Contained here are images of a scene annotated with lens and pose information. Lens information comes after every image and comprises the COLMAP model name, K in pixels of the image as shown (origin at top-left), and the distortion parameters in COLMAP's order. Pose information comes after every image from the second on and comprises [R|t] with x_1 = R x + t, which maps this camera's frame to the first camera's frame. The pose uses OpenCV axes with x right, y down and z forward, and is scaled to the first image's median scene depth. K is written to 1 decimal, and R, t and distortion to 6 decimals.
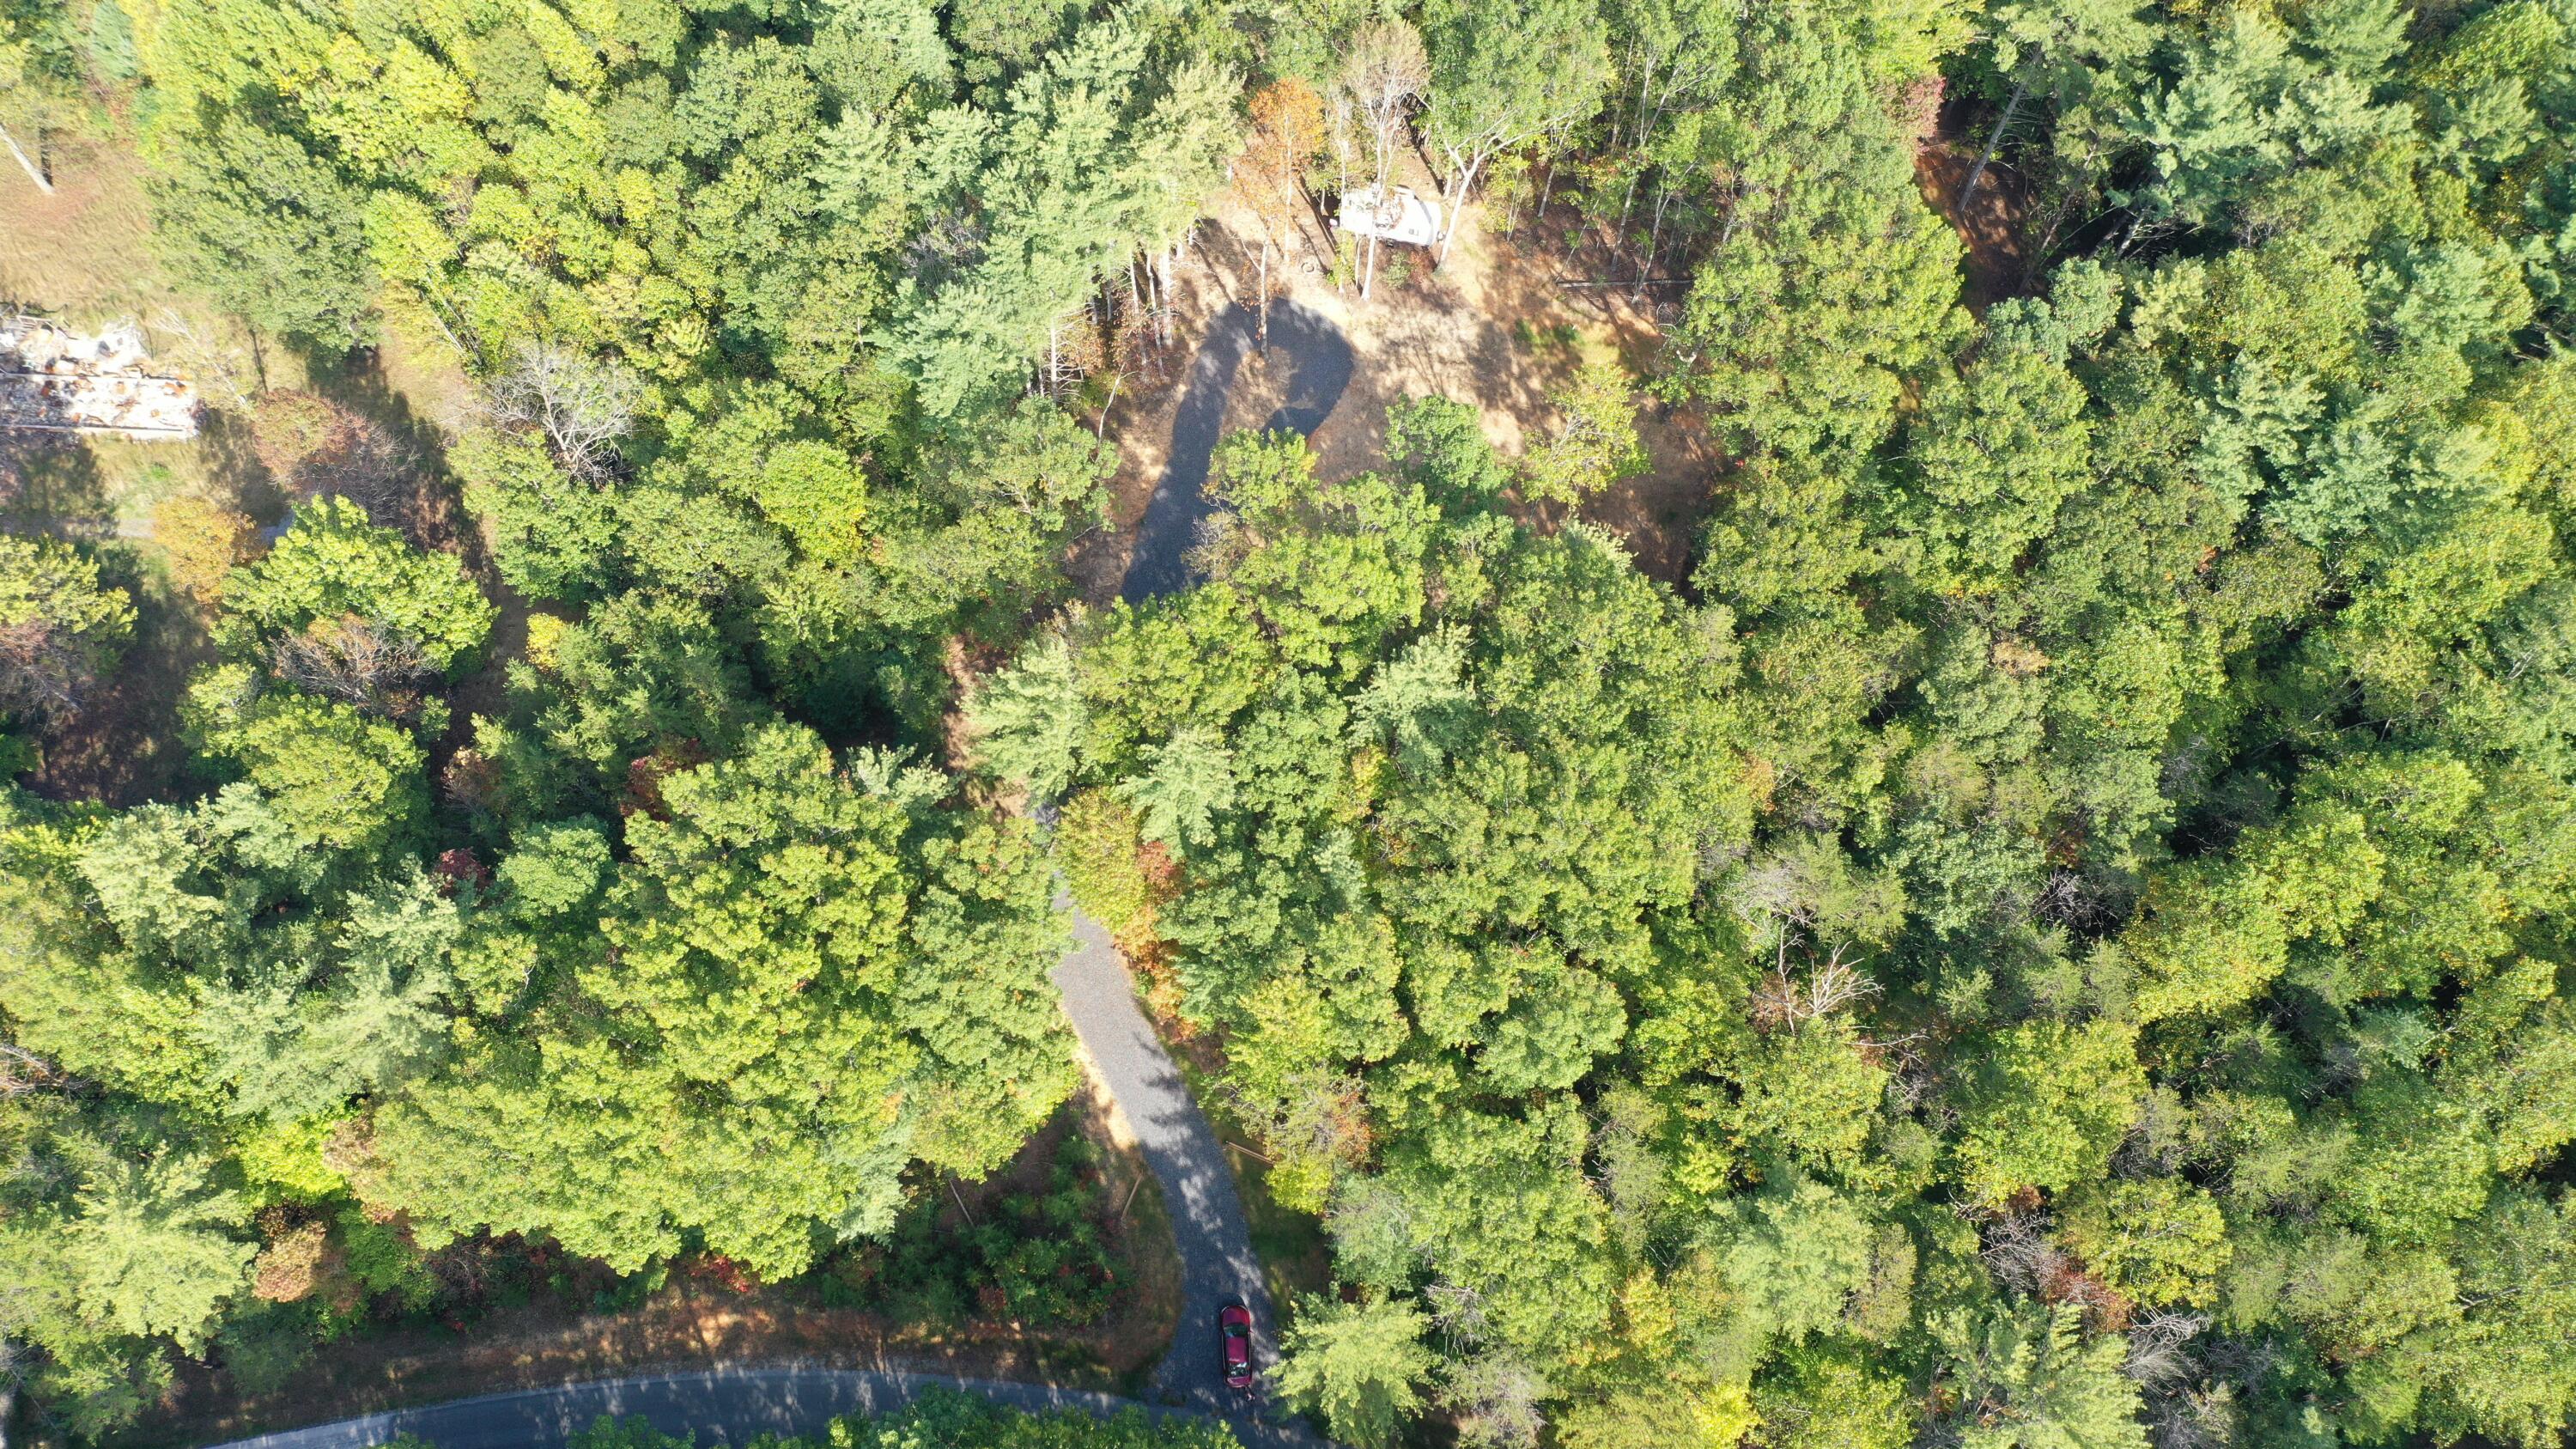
lens RADIAL K [[2030.1, 0, 1288.0], [0, 2030.1, 724.5], [0, 0, 1]] dist [-0.005258, 0.007016]
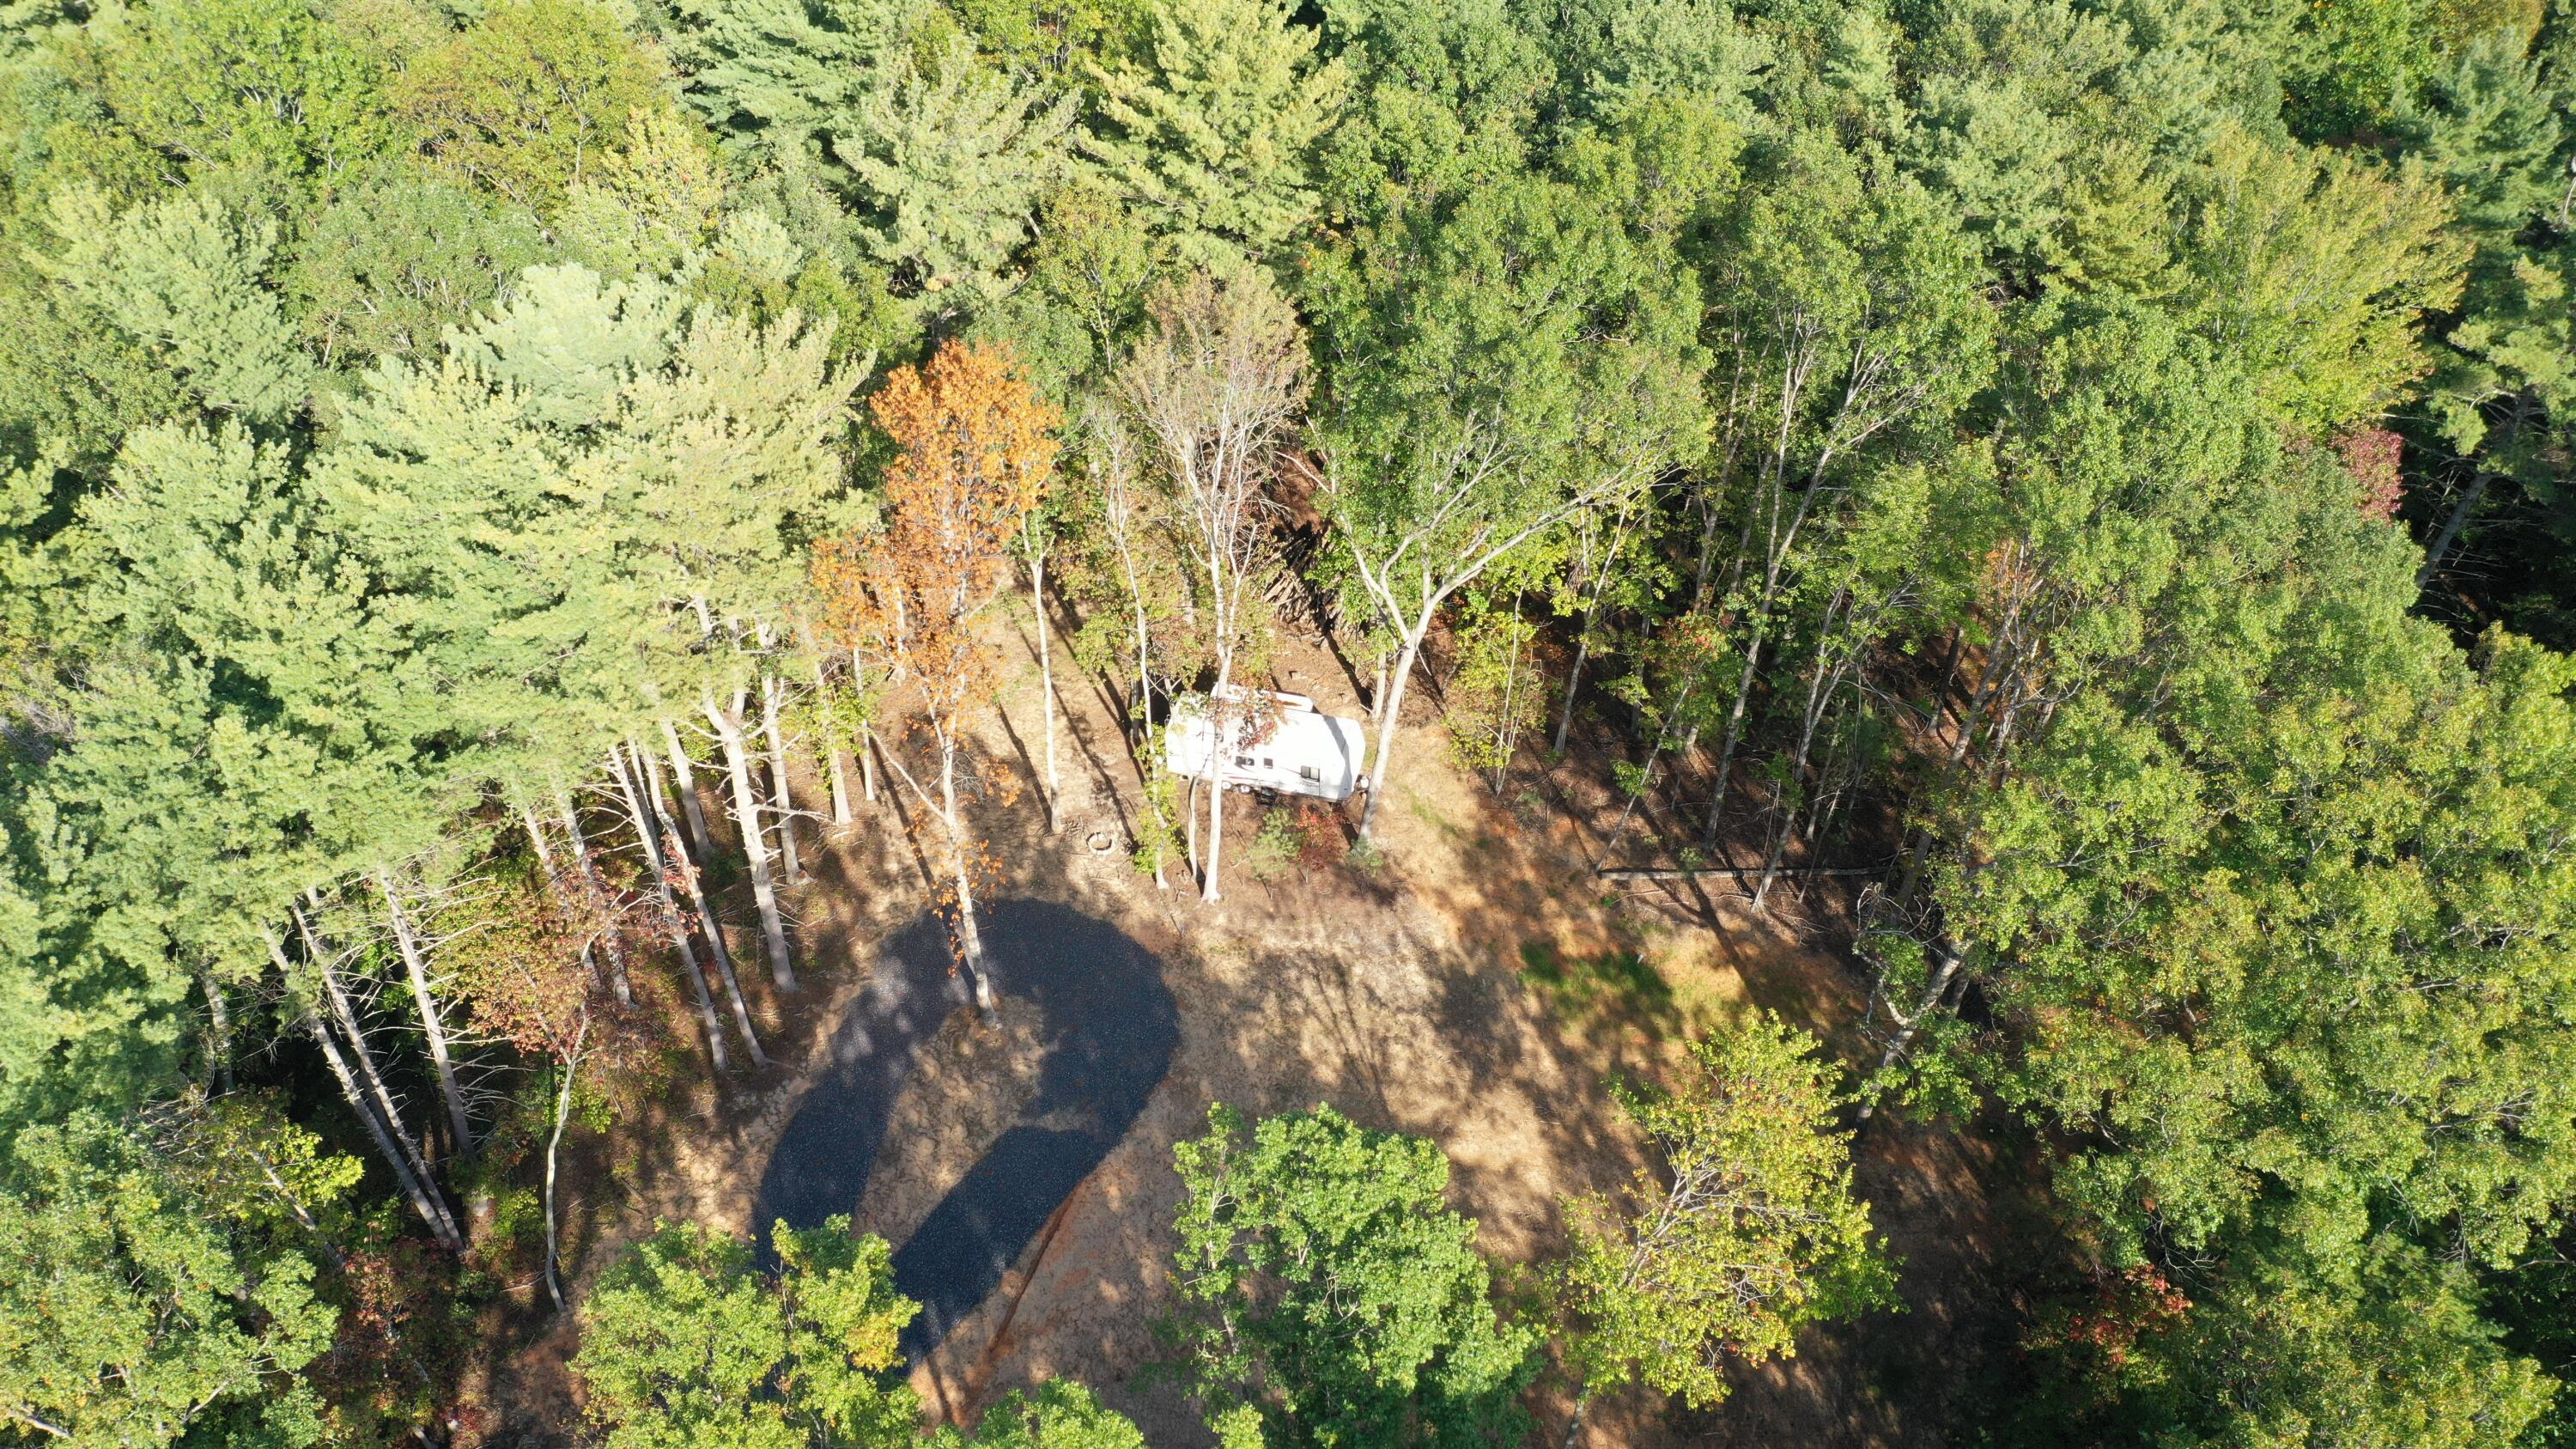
lens RADIAL K [[2030.1, 0, 1288.0], [0, 2030.1, 724.5], [0, 0, 1]] dist [-0.005258, 0.007016]
pose [[0.999956, -0.000390, 0.009359, 0.058779], [0.003437, 0.944702, -0.327912, -0.100679], [-0.008714, 0.327930, 0.944662, 0.591765]]
